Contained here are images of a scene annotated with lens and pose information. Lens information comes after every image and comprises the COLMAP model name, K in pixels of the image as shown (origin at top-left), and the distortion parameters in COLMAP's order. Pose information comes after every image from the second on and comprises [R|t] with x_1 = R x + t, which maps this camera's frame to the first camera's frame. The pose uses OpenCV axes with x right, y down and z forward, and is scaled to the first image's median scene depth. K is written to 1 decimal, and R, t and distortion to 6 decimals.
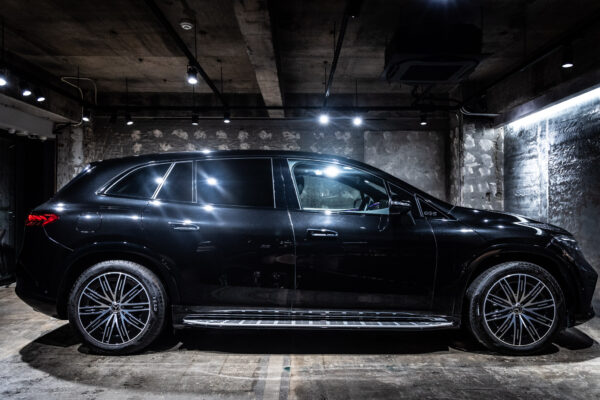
lens RADIAL K [[432.6, 0, 308.3], [0, 432.6, 195.3], [0, 0, 1]] dist [0.003439, -0.008972]
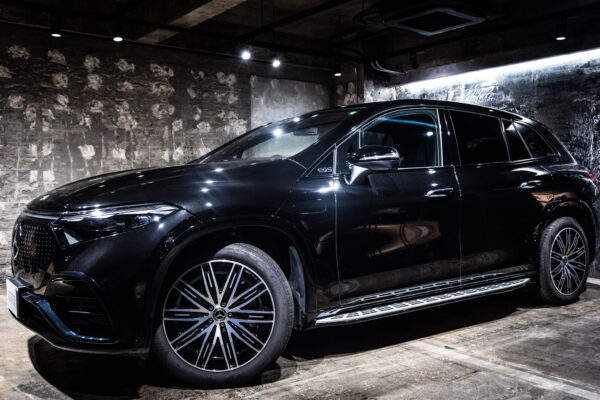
lens RADIAL K [[553.9, 0, 306.4], [0, 553.9, 208.2], [0, 0, 1]] dist [0.000808, 0.000000]
pose [[0.799685, -0.037423, 0.599253, -0.845605], [-0.009046, 0.997191, 0.074346, 0.033096], [-0.600352, -0.064874, 0.797100, 0.265511]]
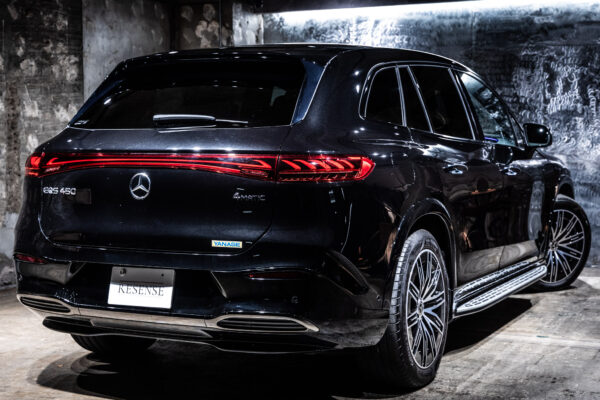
lens RADIAL K [[1008.7, 0, 310.2], [0, 1008.7, 202.3], [0, 0, 1]] dist [0.014717, 0.000000]
pose [[0.426271, -0.064388, 0.902301, -1.750746], [-0.020228, 0.996536, 0.080669, 0.001021], [-0.904370, -0.052639, 0.423491, 0.539034]]
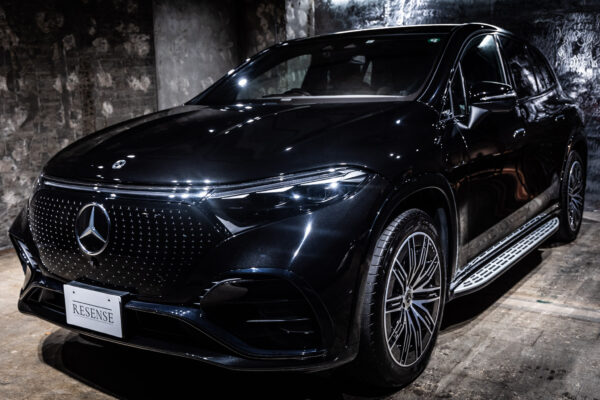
lens RADIAL K [[659.4, 0, 299.9], [0, 659.4, 205.1], [0, 0, 1]] dist [-0.007327, 0.000000]
pose [[0.549343, -0.150069, 0.822010, -1.160619], [-0.000779, 0.983648, 0.180099, -0.001528], [-0.835596, -0.099576, 0.540244, 0.655974]]
